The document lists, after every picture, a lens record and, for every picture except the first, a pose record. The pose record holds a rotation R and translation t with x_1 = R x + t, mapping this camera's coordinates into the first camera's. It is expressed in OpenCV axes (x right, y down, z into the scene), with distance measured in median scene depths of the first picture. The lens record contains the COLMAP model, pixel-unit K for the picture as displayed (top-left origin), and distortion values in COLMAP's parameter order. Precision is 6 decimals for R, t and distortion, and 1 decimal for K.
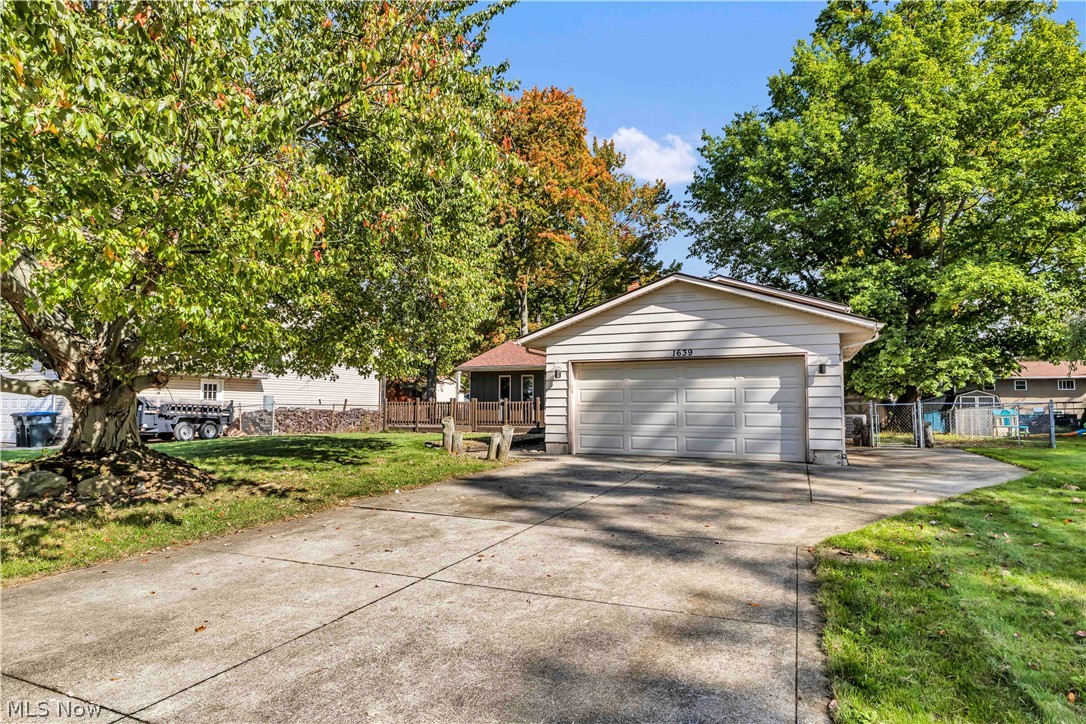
lens RADIAL K [[612.7, 0, 541.4], [0, 612.7, 400.2], [0, 0, 1]] dist [0.000180, -0.000030]
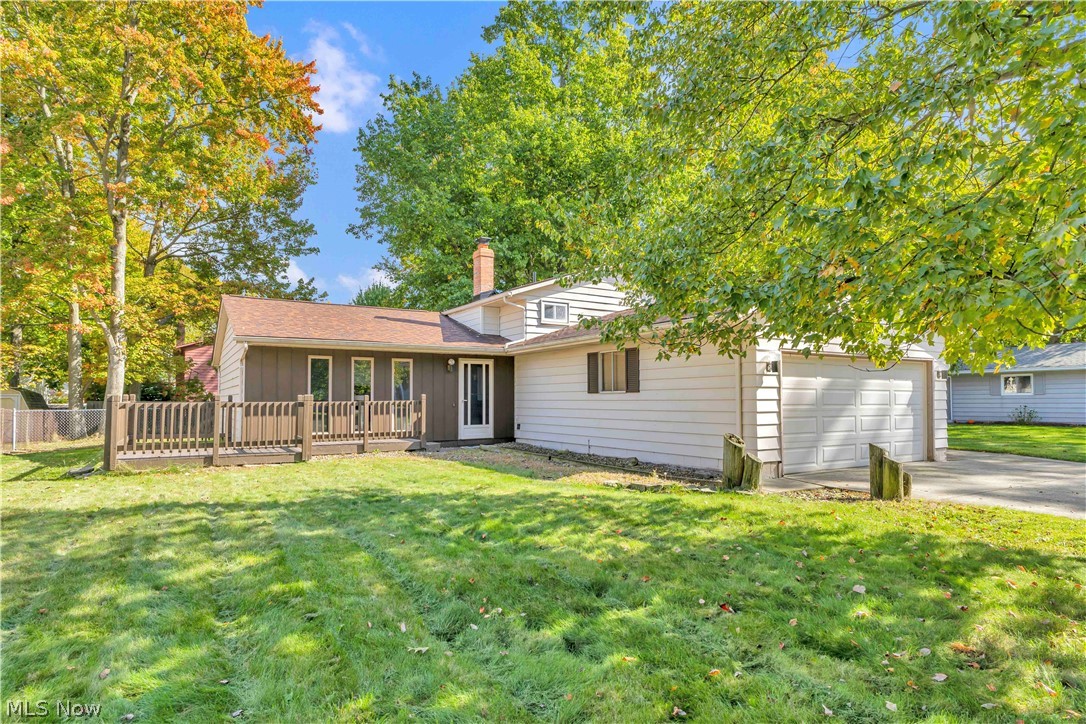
lens RADIAL K [[612.7, 0, 541.4], [0, 612.7, 400.2], [0, 0, 1]] dist [0.000180, -0.000030]
pose [[0.557151, -0.001103, 0.830411, -0.757234], [-0.008421, 0.999940, 0.006978, -0.006192], [-0.830369, -0.010881, 0.557108, 0.877594]]
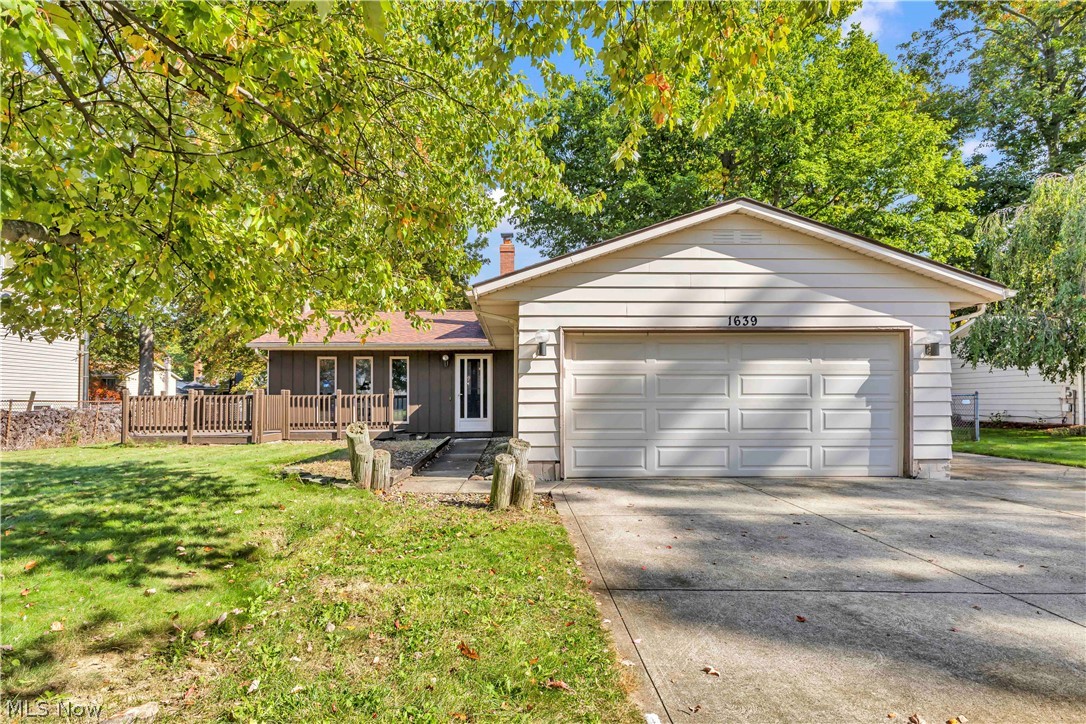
lens RADIAL K [[612.7, 0, 541.4], [0, 612.7, 400.2], [0, 0, 1]] dist [0.000180, -0.000030]
pose [[0.901473, -0.005100, 0.432806, -0.250785], [-0.000017, 0.999930, 0.011820, 0.000982], [-0.432836, -0.010663, 0.901410, 0.481397]]
